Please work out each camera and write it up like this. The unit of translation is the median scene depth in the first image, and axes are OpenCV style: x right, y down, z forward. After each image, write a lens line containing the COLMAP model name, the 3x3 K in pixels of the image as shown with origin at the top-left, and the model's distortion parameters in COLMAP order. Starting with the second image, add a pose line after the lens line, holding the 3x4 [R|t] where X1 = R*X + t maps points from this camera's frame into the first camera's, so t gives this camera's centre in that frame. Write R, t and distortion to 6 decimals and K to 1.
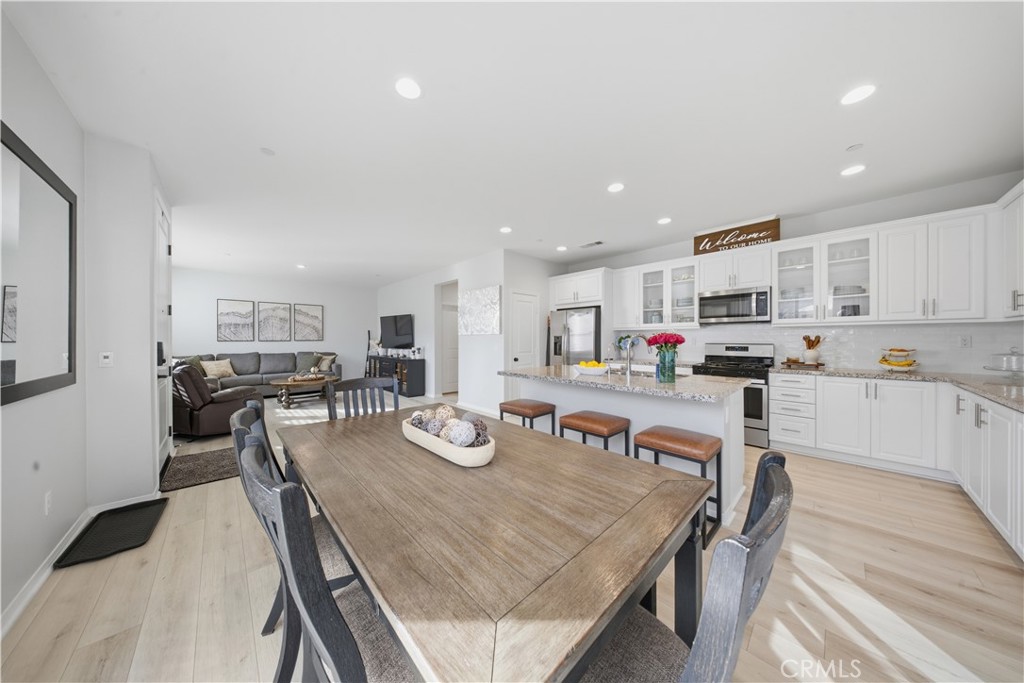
lens RADIAL K [[307.4, 0, 514.0], [0, 307.4, 339.6], [0, 0, 1]] dist [-0.002165, -0.000265]
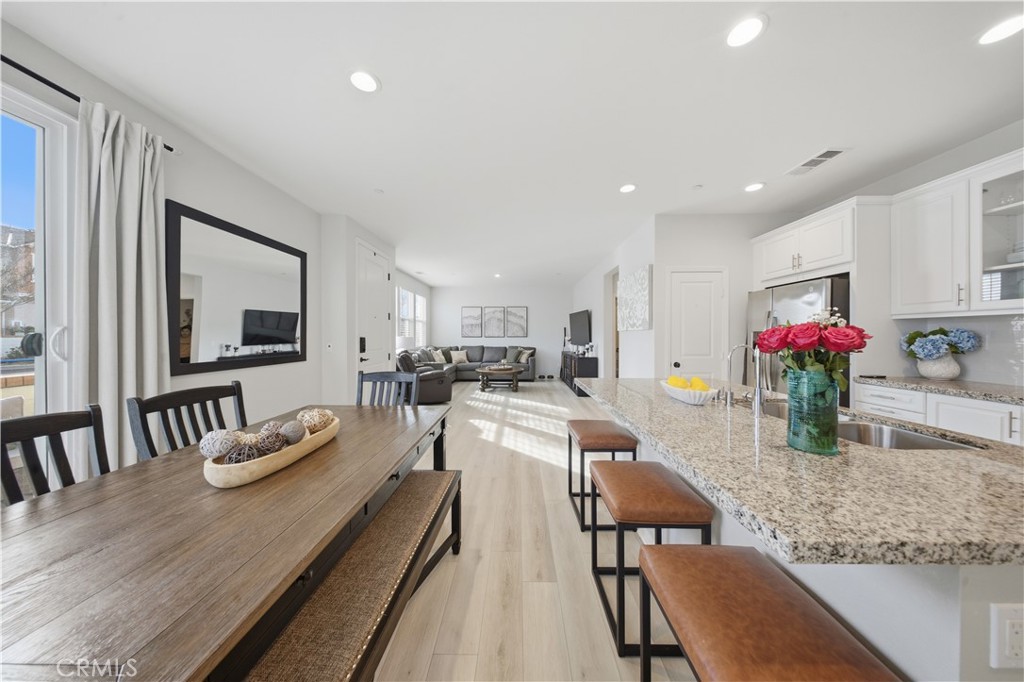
lens RADIAL K [[304.6, 0, 511.5], [0, 304.6, 336.9], [0, 0, 1]] dist [0.000450, -0.004123]
pose [[0.704056, 0.004685, -0.710129, 0.206520], [-0.003289, 0.999989, 0.003336, -0.000832], [0.710136, -0.000013, 0.704064, 0.196119]]
